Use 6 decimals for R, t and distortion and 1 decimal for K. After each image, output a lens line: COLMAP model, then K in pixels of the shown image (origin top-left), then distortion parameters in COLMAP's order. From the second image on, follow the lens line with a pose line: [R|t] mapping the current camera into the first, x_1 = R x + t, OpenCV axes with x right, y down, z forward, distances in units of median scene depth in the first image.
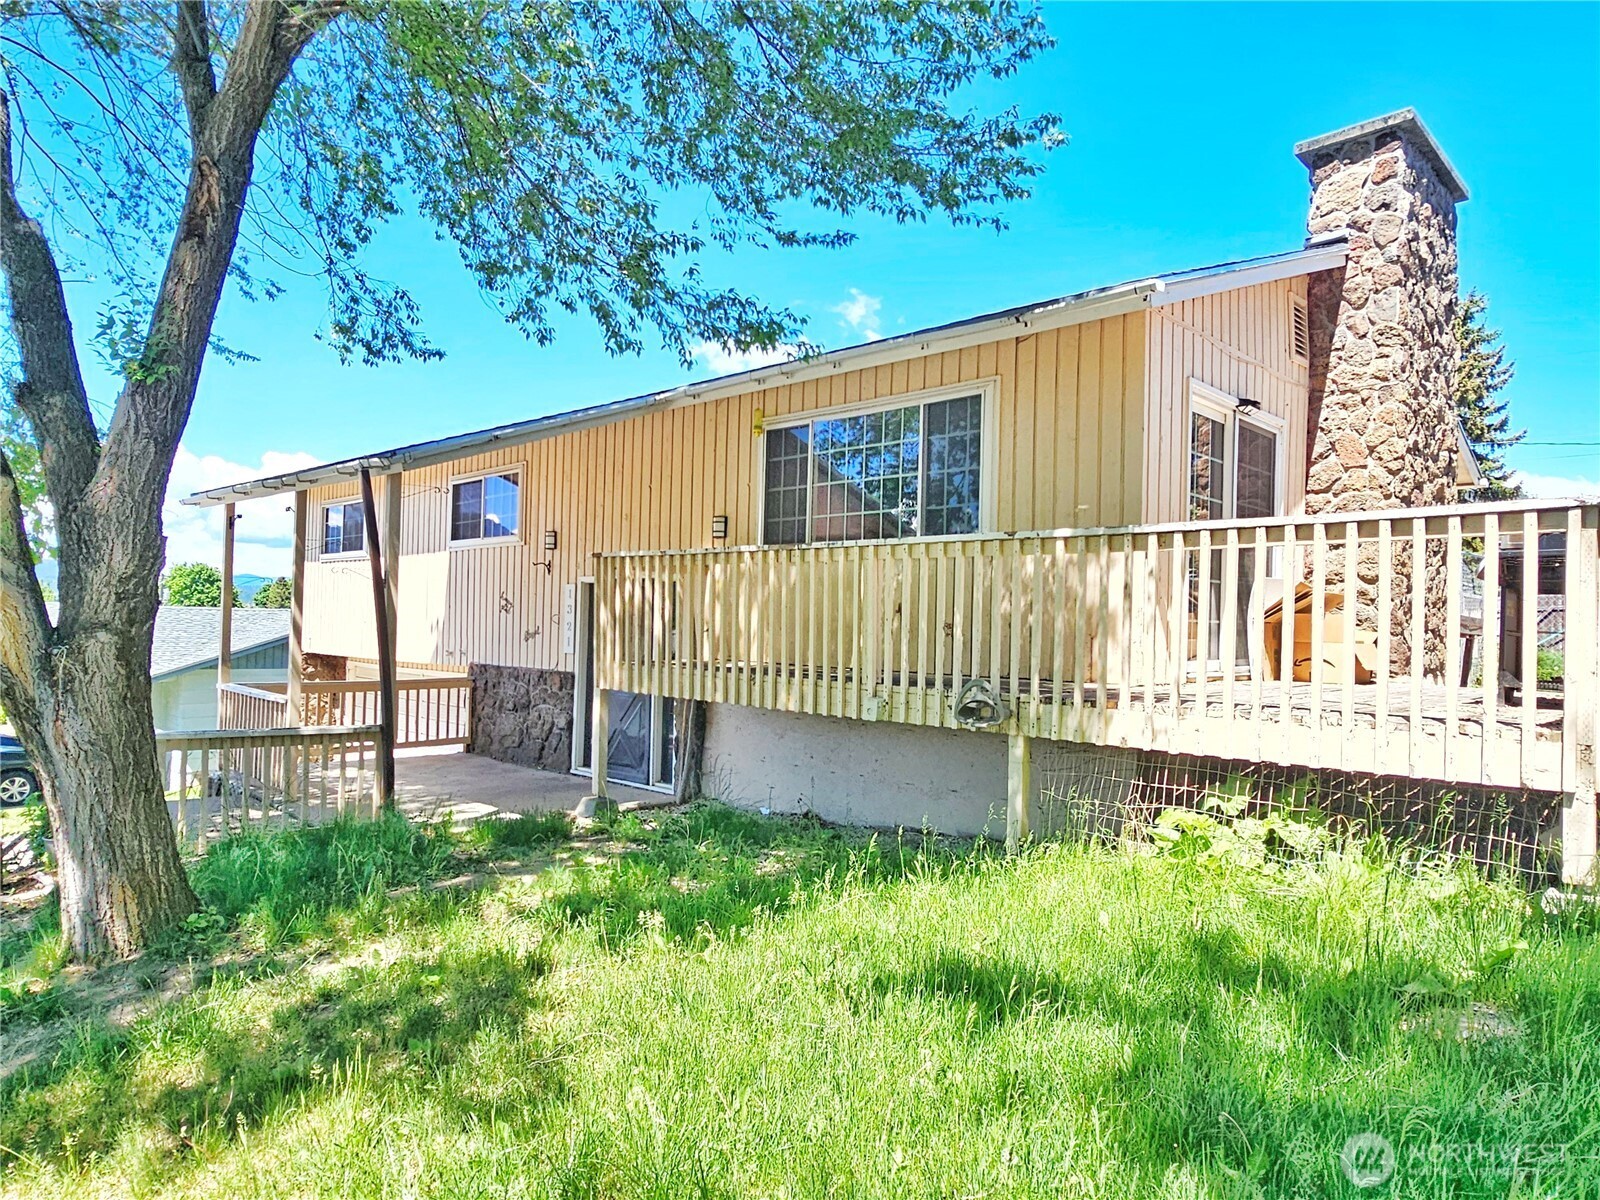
lens RADIAL K [[653.8, 0, 804.0], [0, 653.8, 612.2], [0, 0, 1]] dist [-0.000665, 0.000594]
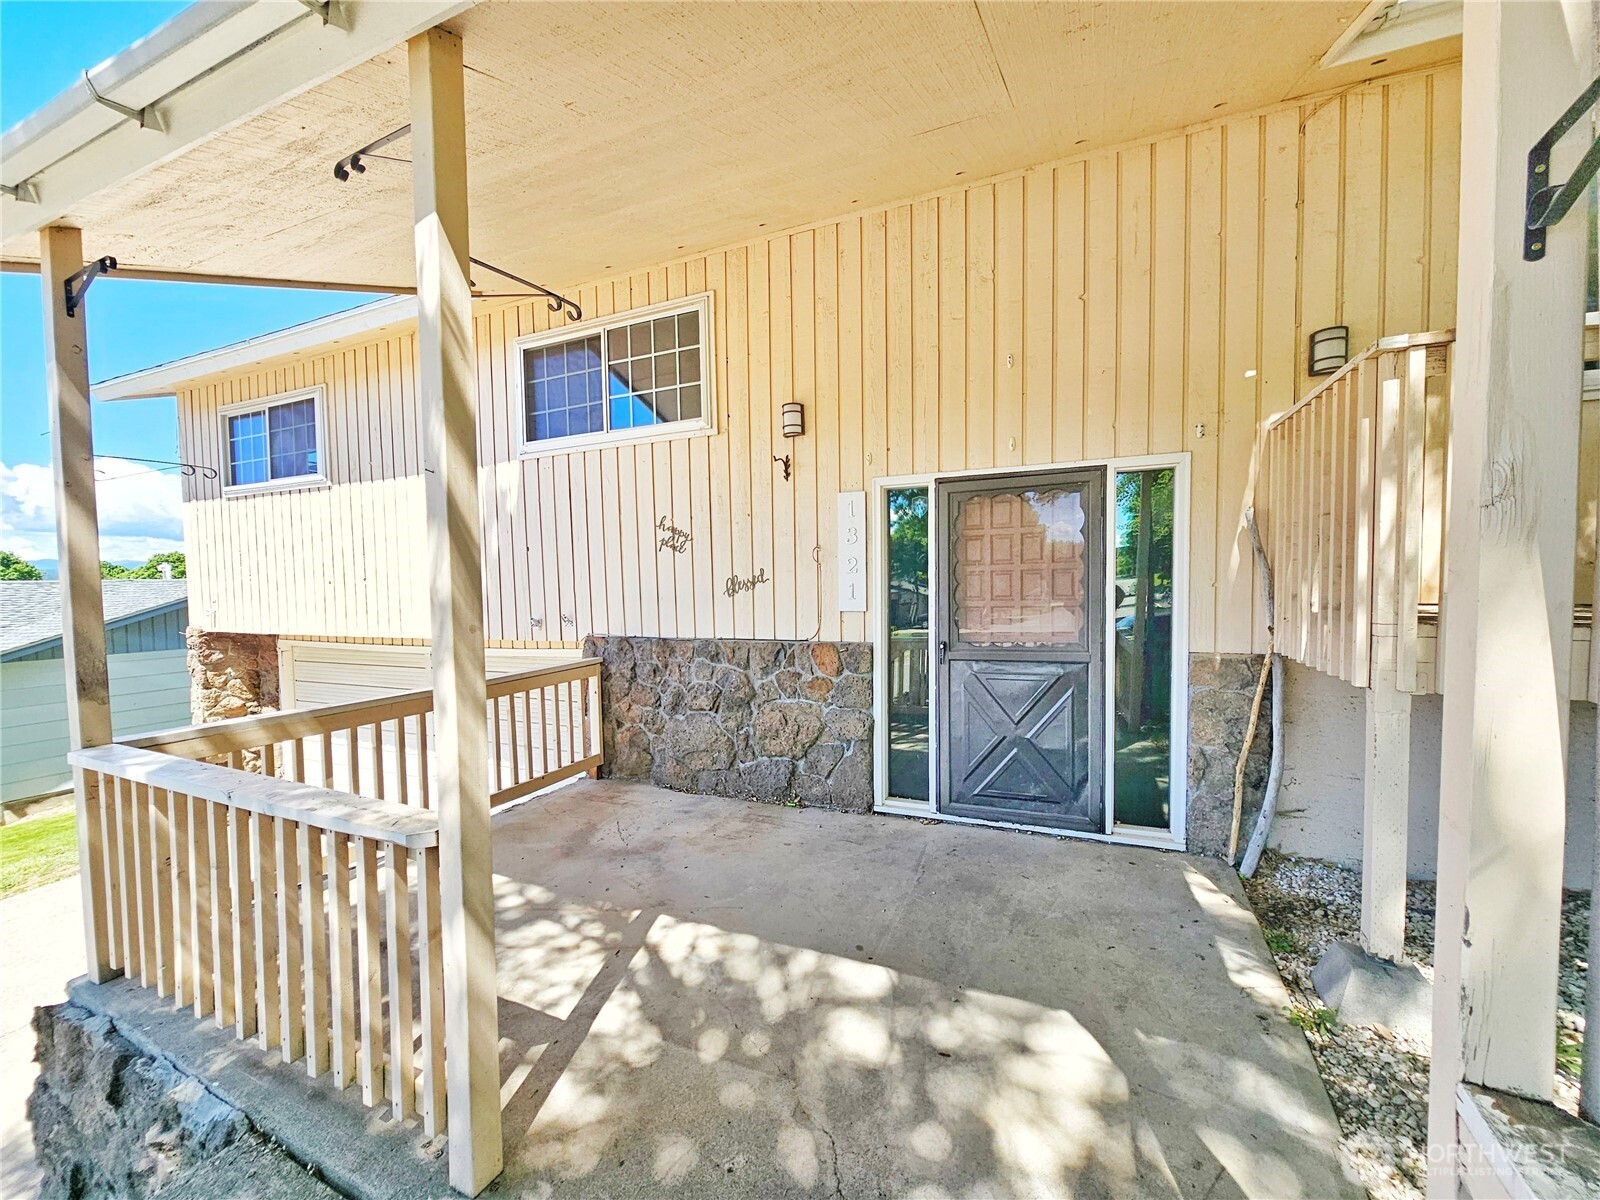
lens RADIAL K [[653.8, 0, 804.0], [0, 653.8, 612.2], [0, 0, 1]] dist [-0.000665, 0.000594]
pose [[0.985365, -0.054860, 0.161388, -0.456390], [0.040861, 0.995209, 0.088819, 0.008786], [-0.165488, -0.080924, 0.982886, 0.393125]]
